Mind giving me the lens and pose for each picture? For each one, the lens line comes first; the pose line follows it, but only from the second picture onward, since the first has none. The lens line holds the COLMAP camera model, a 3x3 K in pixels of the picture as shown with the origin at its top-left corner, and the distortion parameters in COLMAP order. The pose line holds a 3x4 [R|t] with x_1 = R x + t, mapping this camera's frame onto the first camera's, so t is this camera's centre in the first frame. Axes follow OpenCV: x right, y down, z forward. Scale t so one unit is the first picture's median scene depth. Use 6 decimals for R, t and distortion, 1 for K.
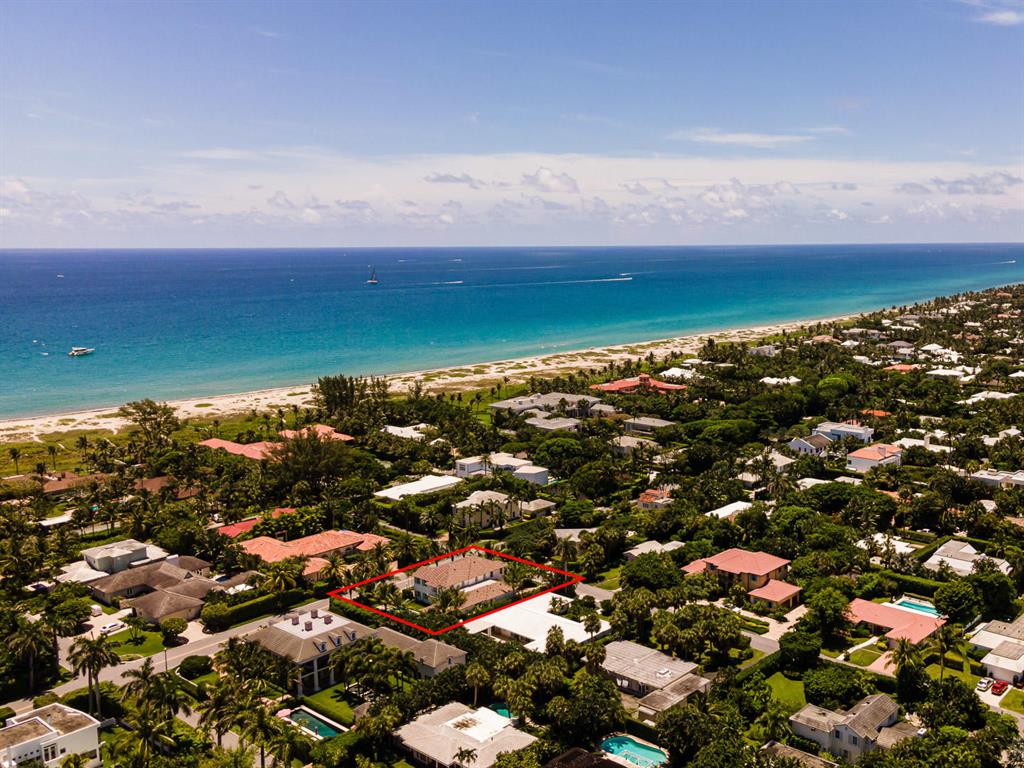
lens RADIAL K [[758.4, 0, 512.0], [0, 758.4, 384.0], [0, 0, 1]] dist [0.053950, 0.001569]
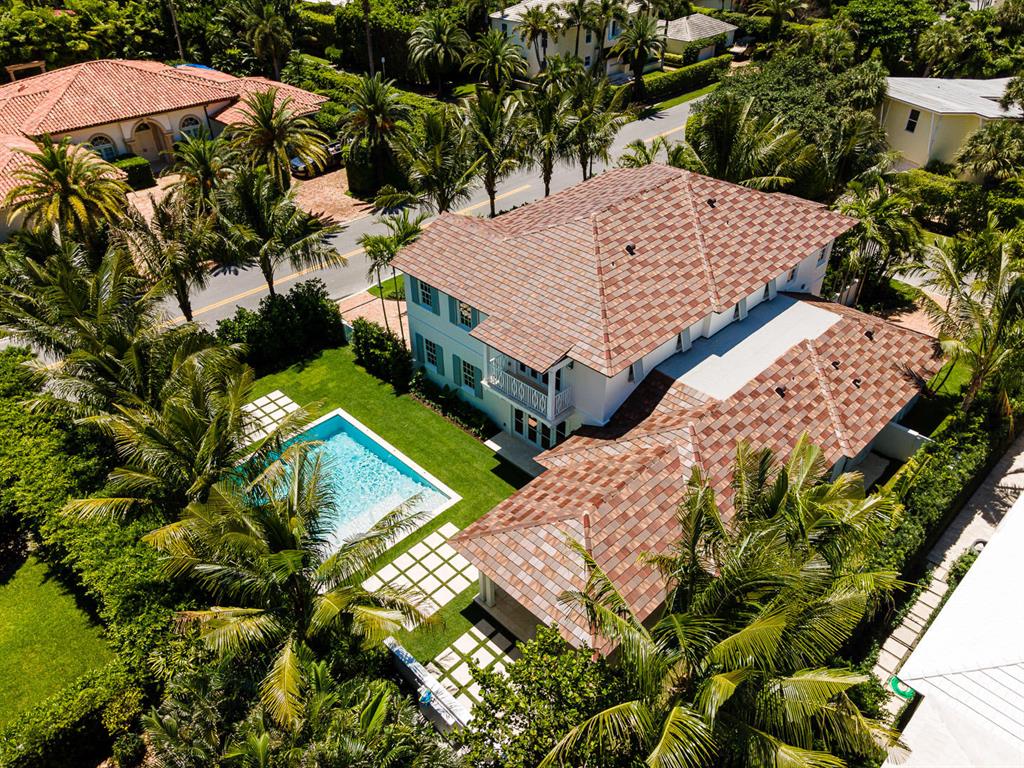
lens RADIAL K [[758.4, 0, 512.0], [0, 758.4, 384.0], [0, 0, 1]] dist [0.053950, 0.001569]
pose [[0.999497, 0.024578, 0.020057, -0.075433], [-0.031330, 0.864044, 0.502441, 0.131519], [-0.004981, -0.502817, 0.864379, 0.600741]]
